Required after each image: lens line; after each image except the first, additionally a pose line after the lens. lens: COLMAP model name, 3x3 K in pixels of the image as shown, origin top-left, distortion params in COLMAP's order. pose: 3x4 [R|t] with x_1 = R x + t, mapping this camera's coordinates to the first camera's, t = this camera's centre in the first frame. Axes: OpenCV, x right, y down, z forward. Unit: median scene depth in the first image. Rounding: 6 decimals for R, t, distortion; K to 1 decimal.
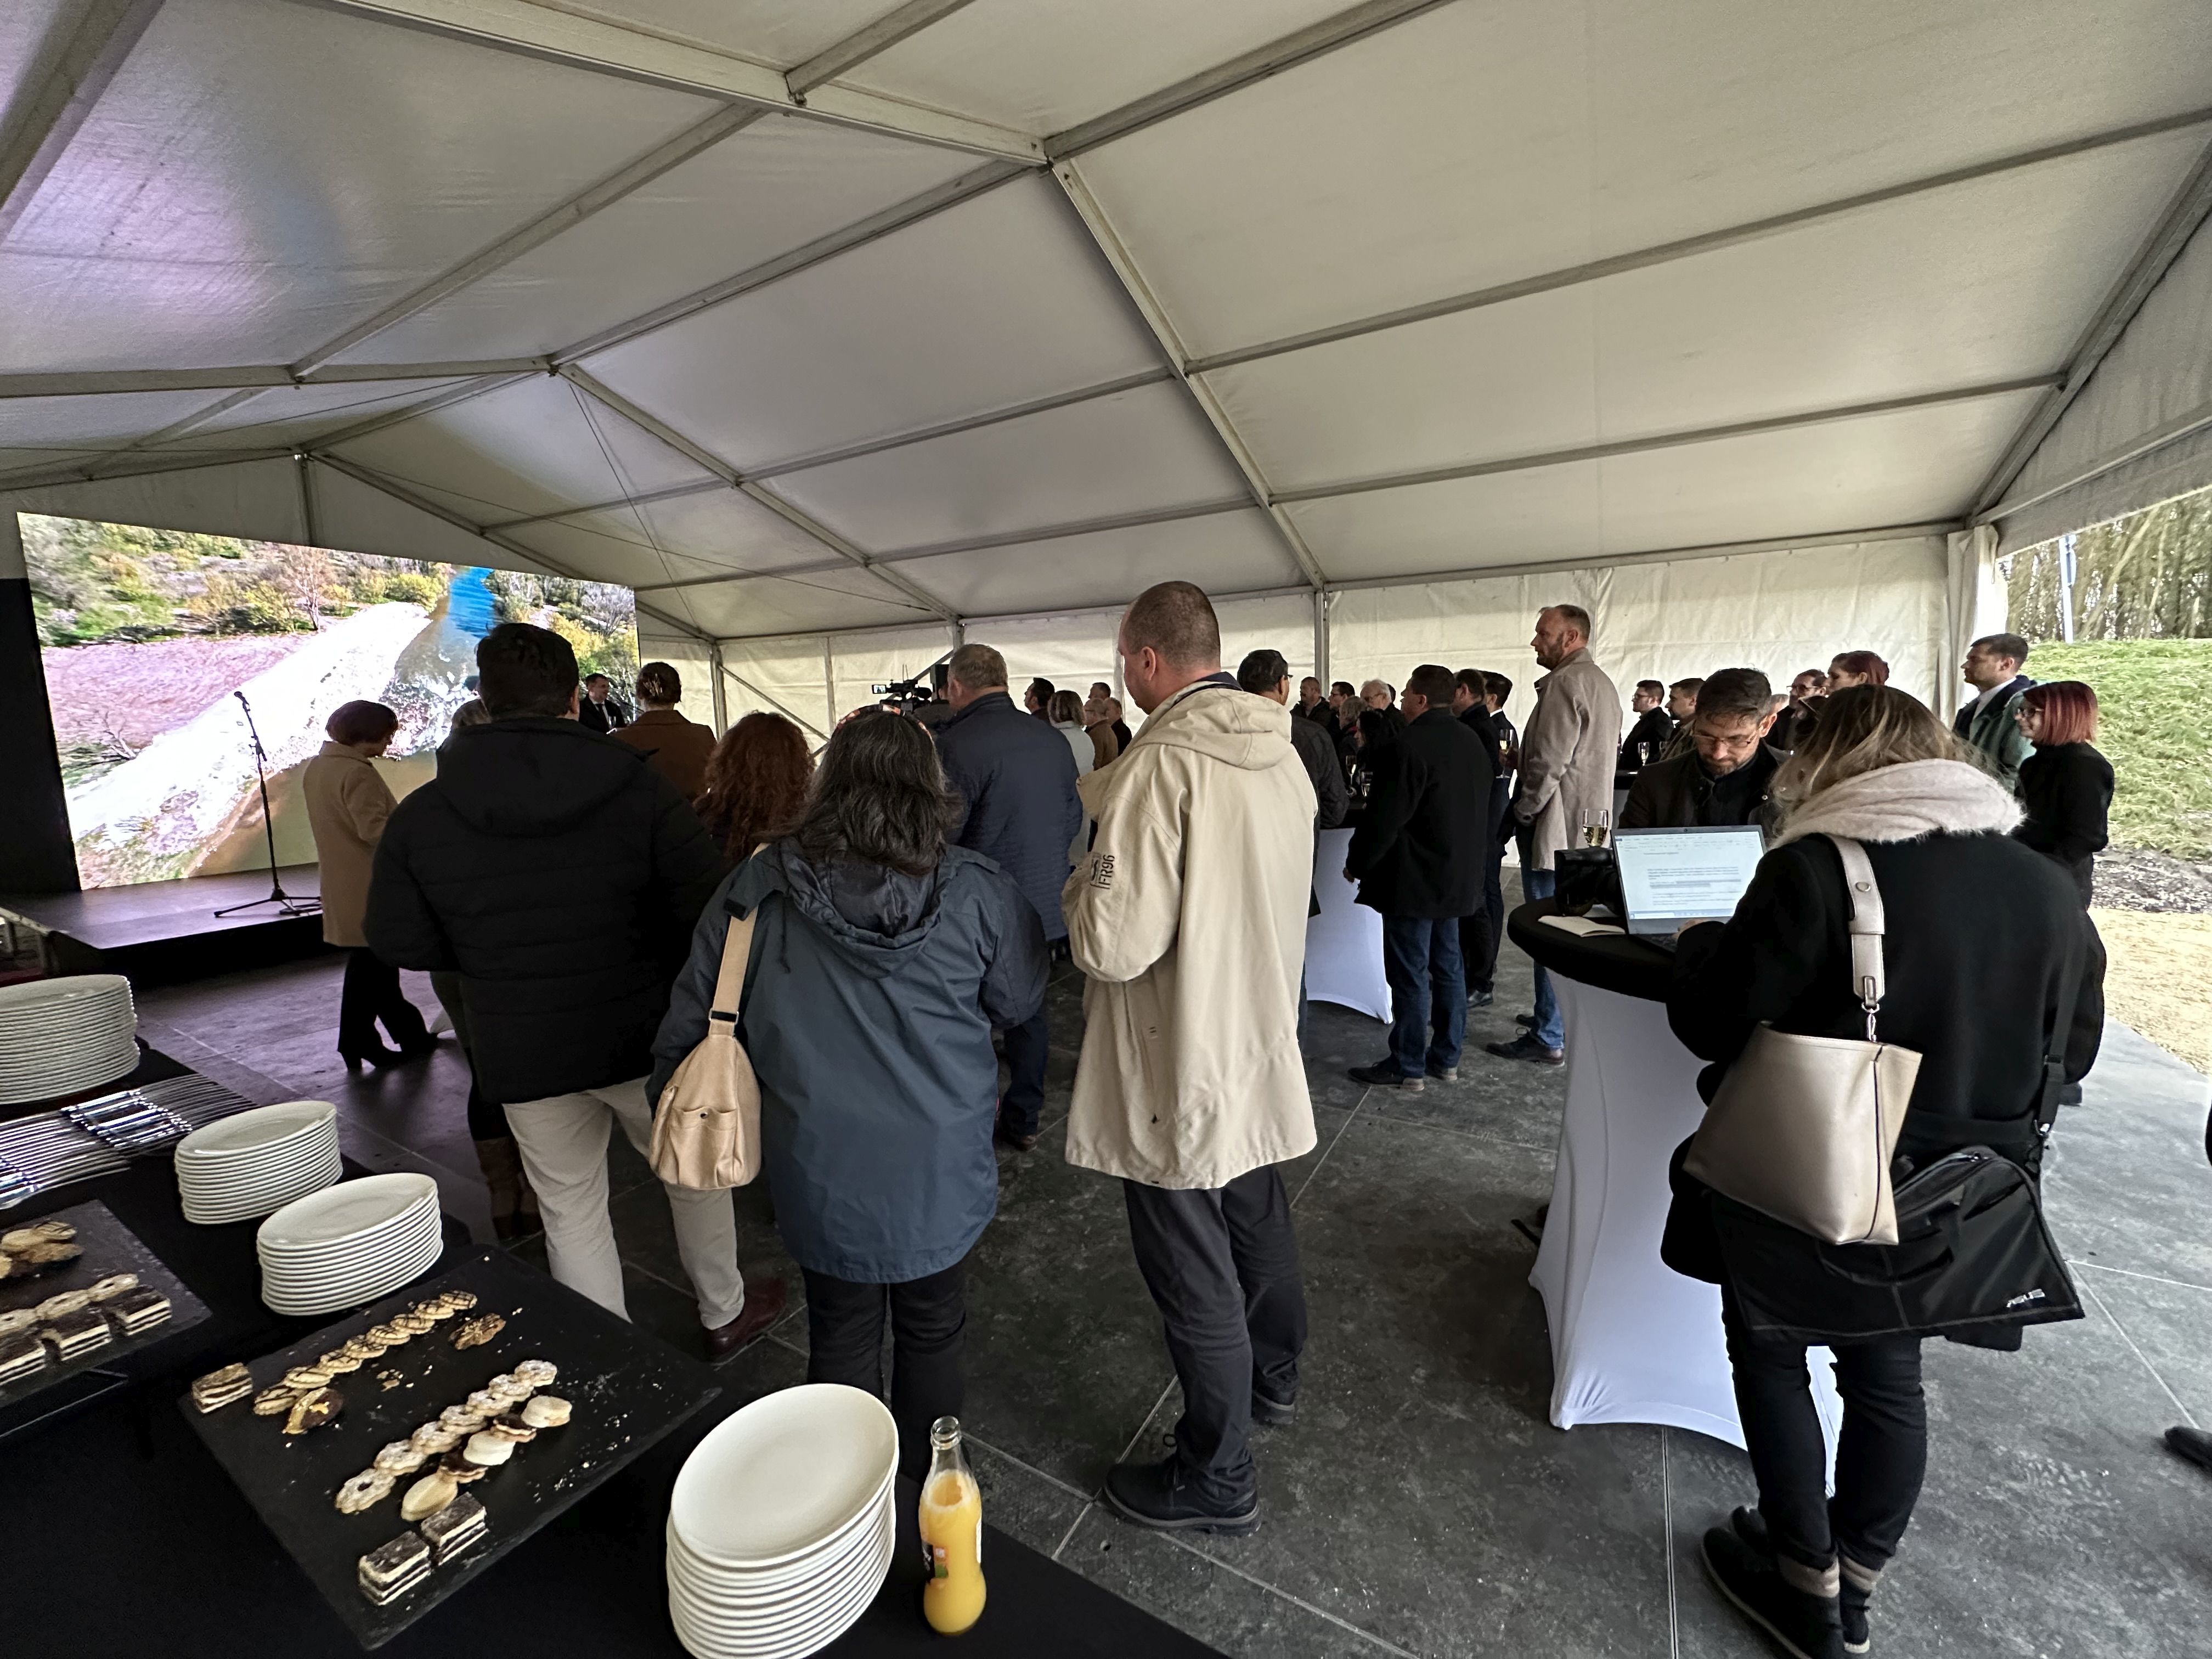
lens RADIAL K [[881.2, 0, 1106.0], [0, 881.2, 829.5], [0, 0, 1]] dist [-0.001954, 0.000049]
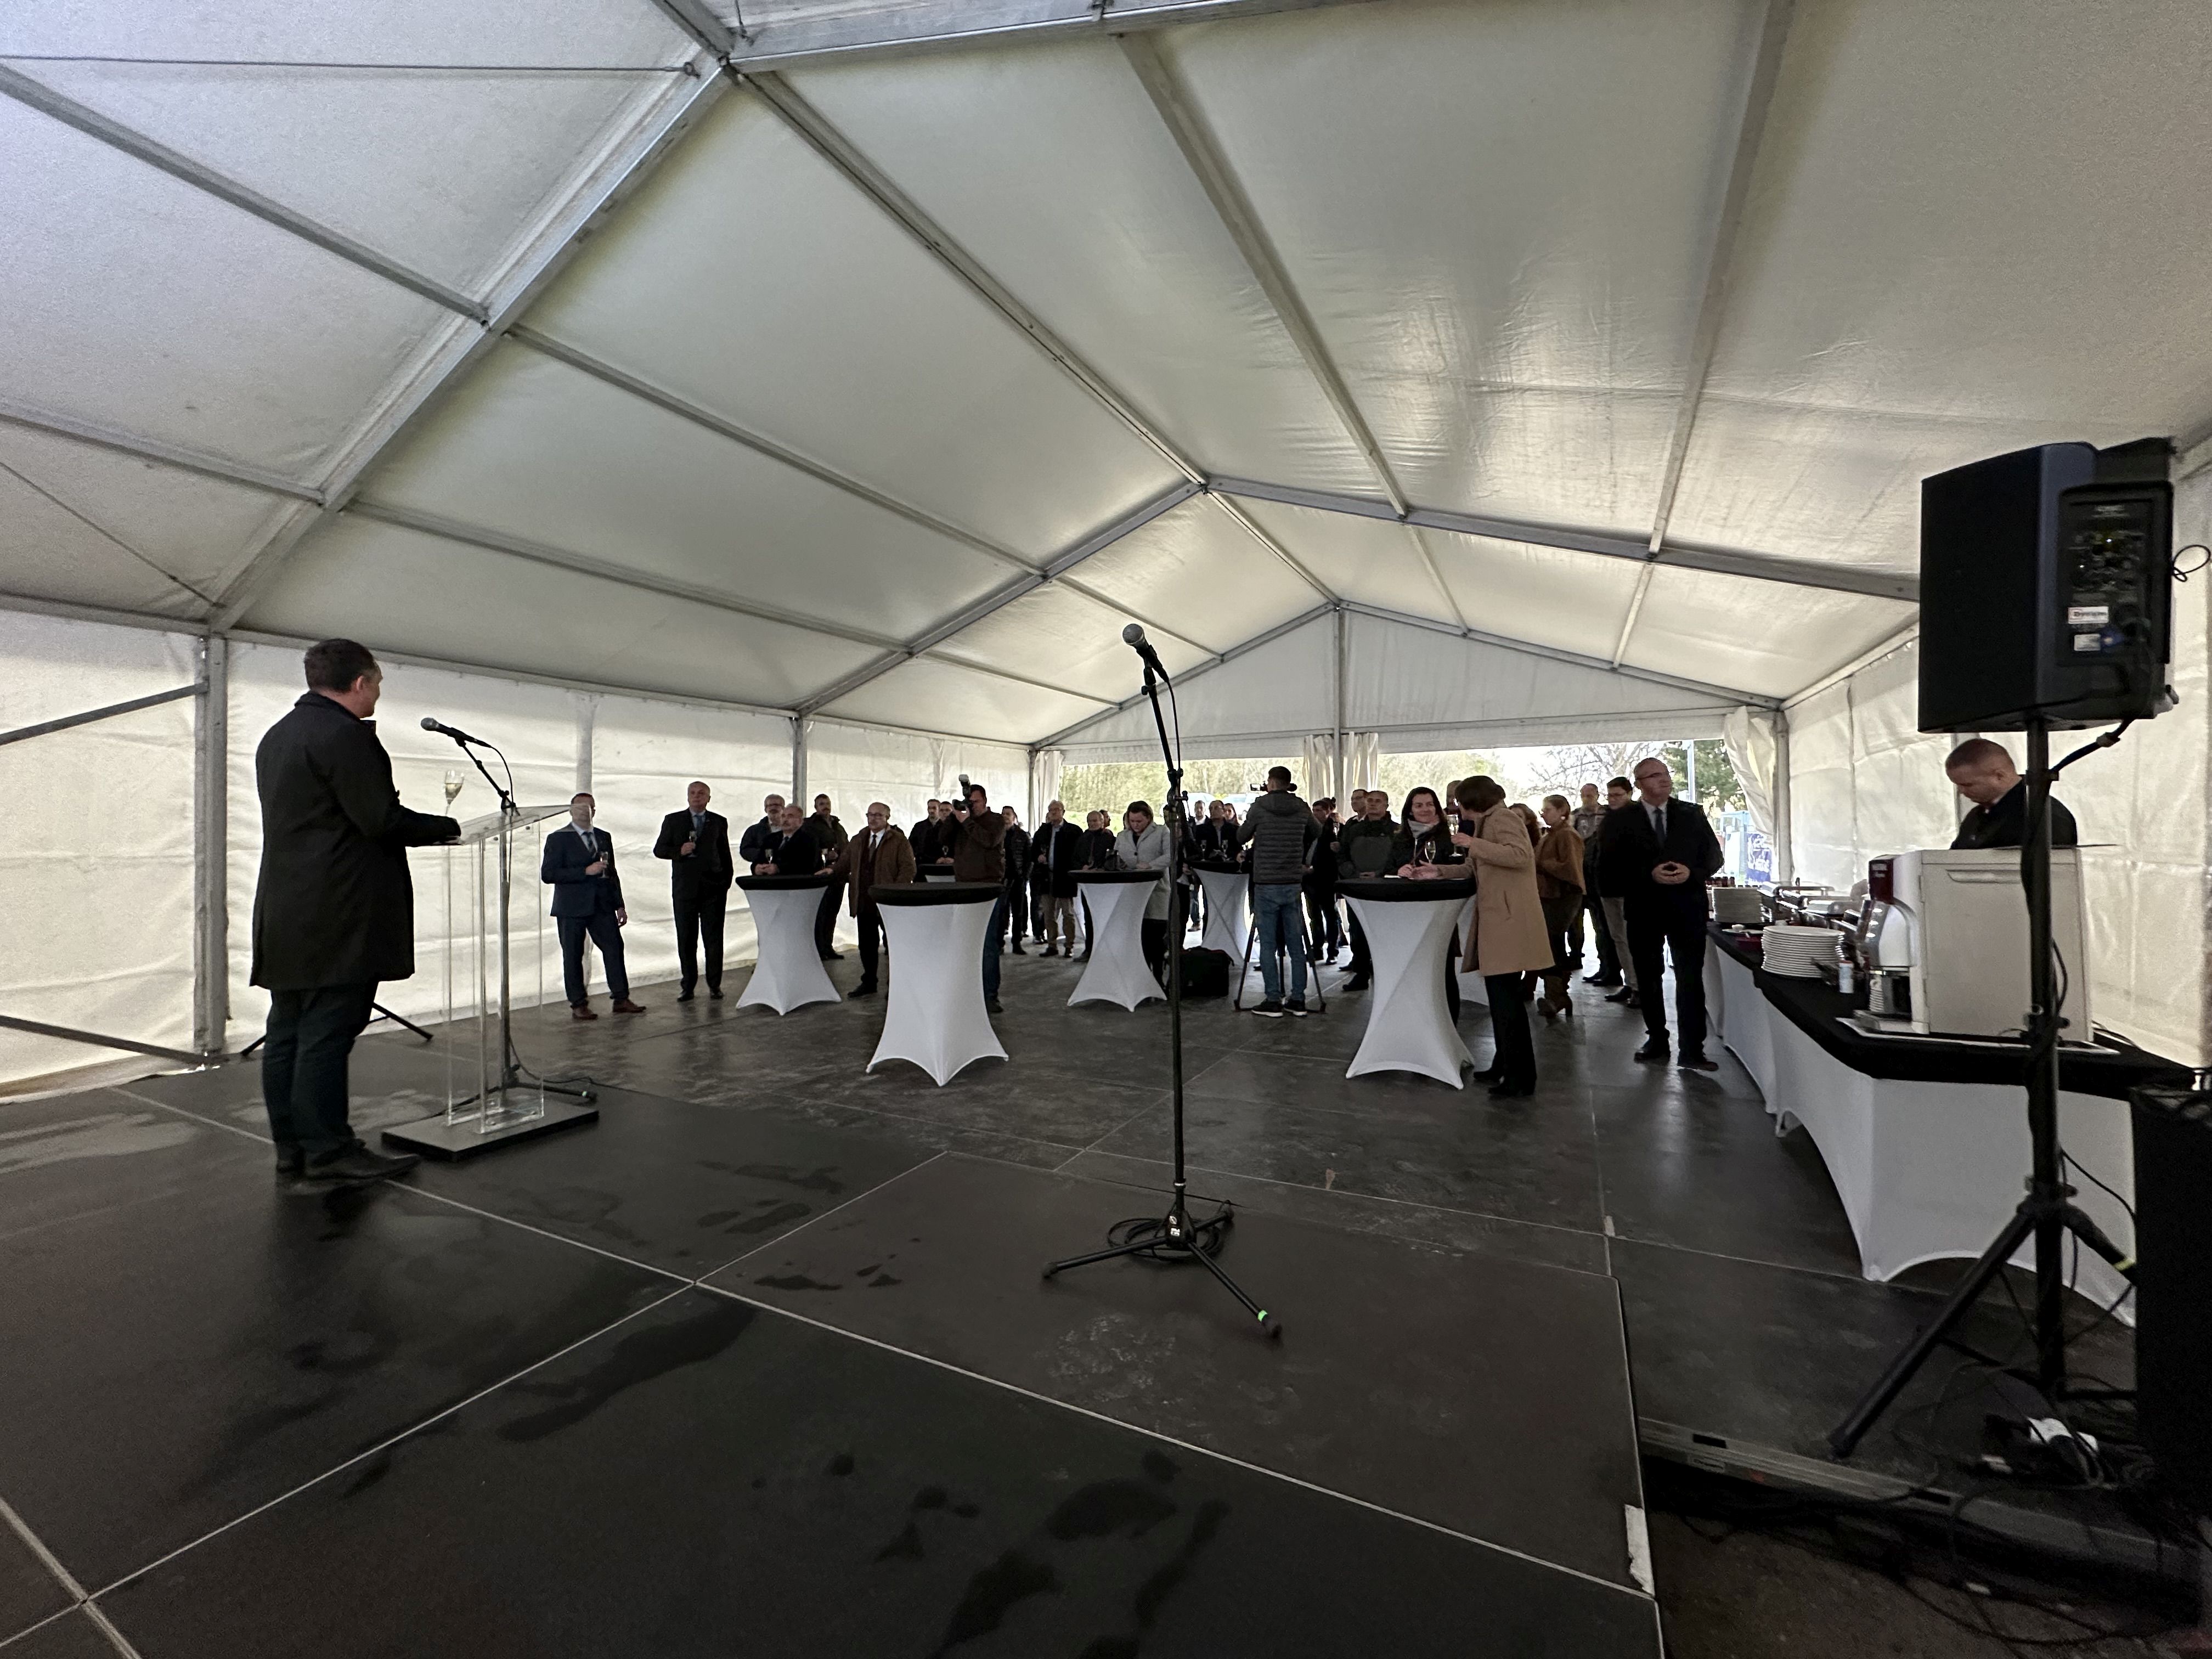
lens RADIAL K [[881.2, 0, 1106.0], [0, 881.2, 829.5], [0, 0, 1]] dist [-0.001954, 0.000049]
pose [[-0.049244, 0.028330, 0.998385, -1.033759], [0.146954, 0.988924, -0.020813, -0.061422], [-0.987917, 0.145692, -0.052861, 0.821255]]
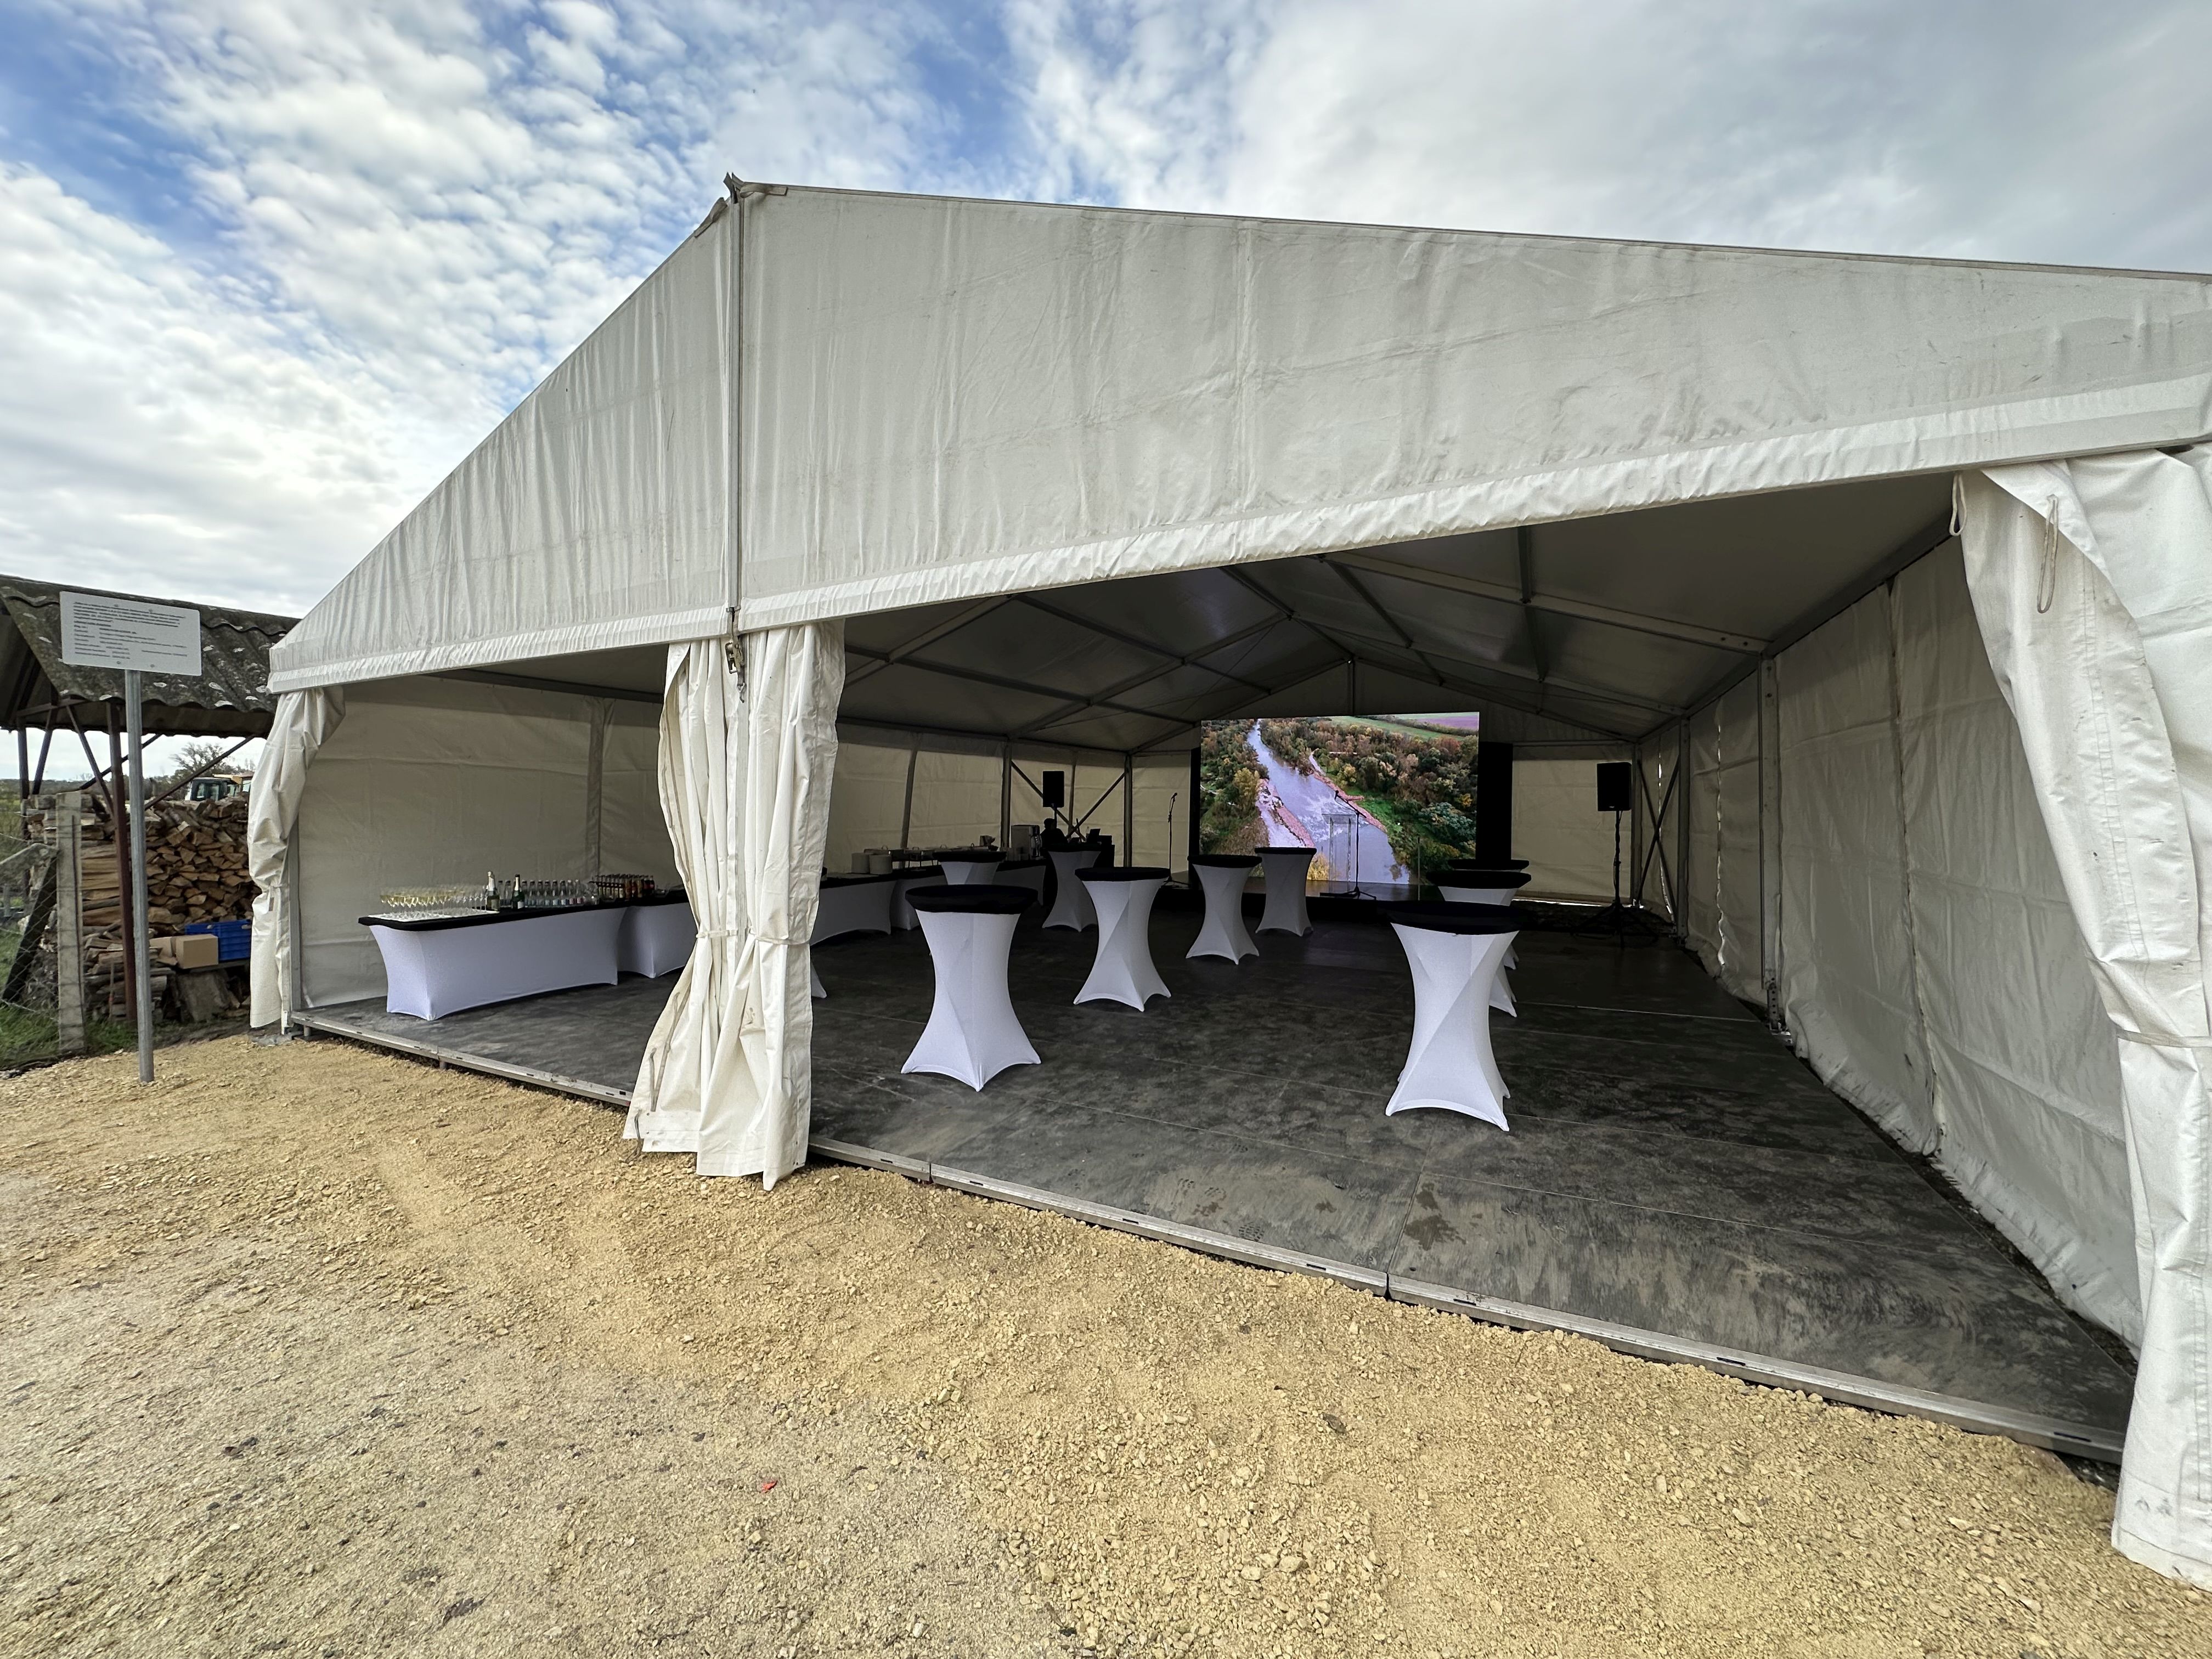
lens RADIAL K [[881.2, 0, 1106.0], [0, 881.2, 829.5], [0, 0, 1]] dist [-0.001954, 0.000049]
pose [[0.068299, 0.050490, -0.996387, 1.108864], [-0.138240, 0.989563, 0.040668, -0.101640], [0.988041, 0.134963, 0.074566, 0.513507]]
